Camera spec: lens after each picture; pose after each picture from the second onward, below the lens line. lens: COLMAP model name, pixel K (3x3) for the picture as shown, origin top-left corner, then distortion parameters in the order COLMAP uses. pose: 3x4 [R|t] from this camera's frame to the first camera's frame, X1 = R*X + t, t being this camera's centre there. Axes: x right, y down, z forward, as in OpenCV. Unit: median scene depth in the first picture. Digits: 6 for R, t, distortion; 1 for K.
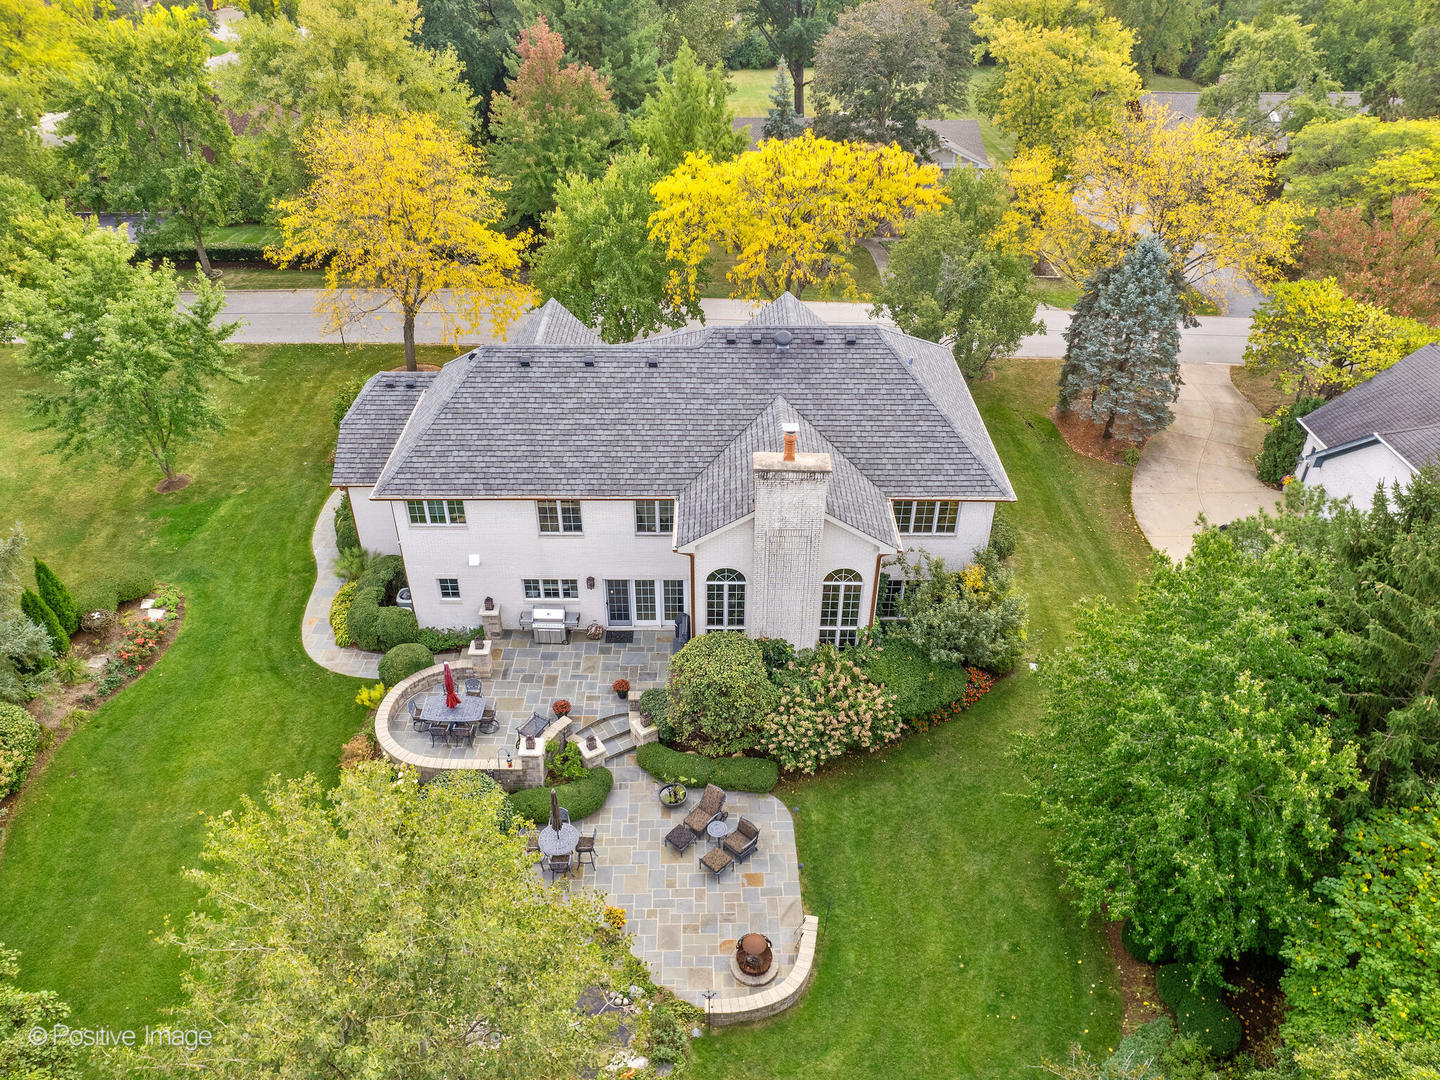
lens RADIAL K [[1051.5, 0, 733.3], [0, 1051.5, 541.3], [0, 0, 1]] dist [-0.039142, 0.015594]
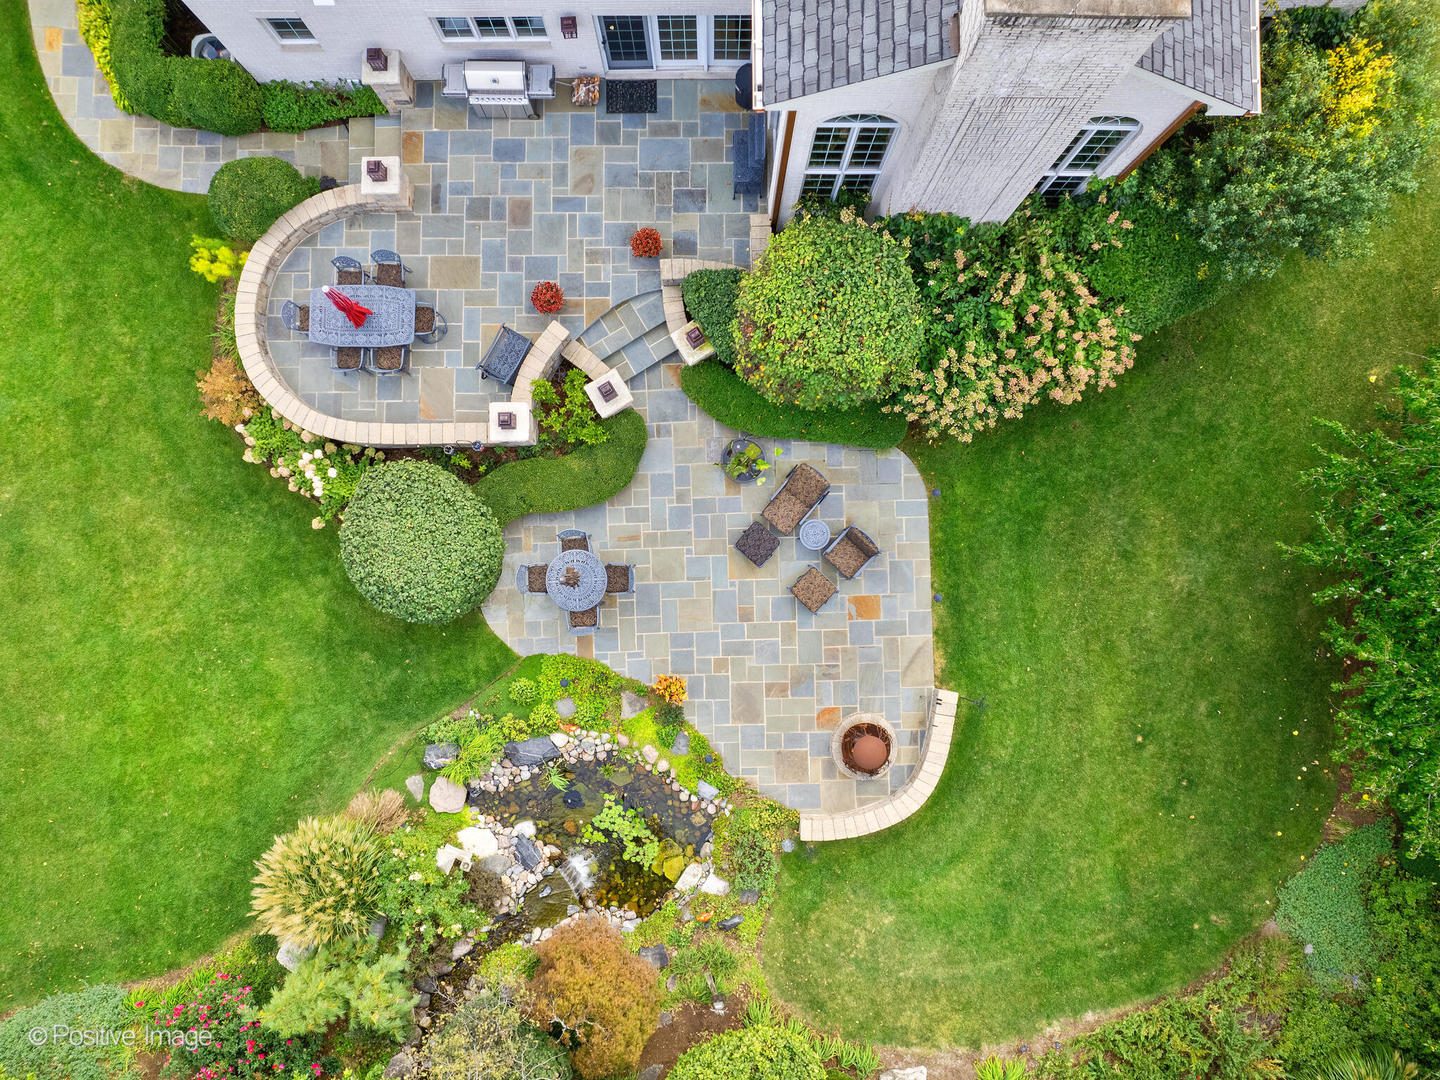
lens RADIAL K [[1051.5, 0, 724.1], [0, 1051.5, 543.4], [0, 0, 1]] dist [-0.039142, 0.015594]
pose [[0.999972, 0.007383, 0.001064, -0.066400], [-0.005256, 0.596159, 0.802849, -0.228445], [0.005293, -0.802833, 0.596181, 0.553267]]
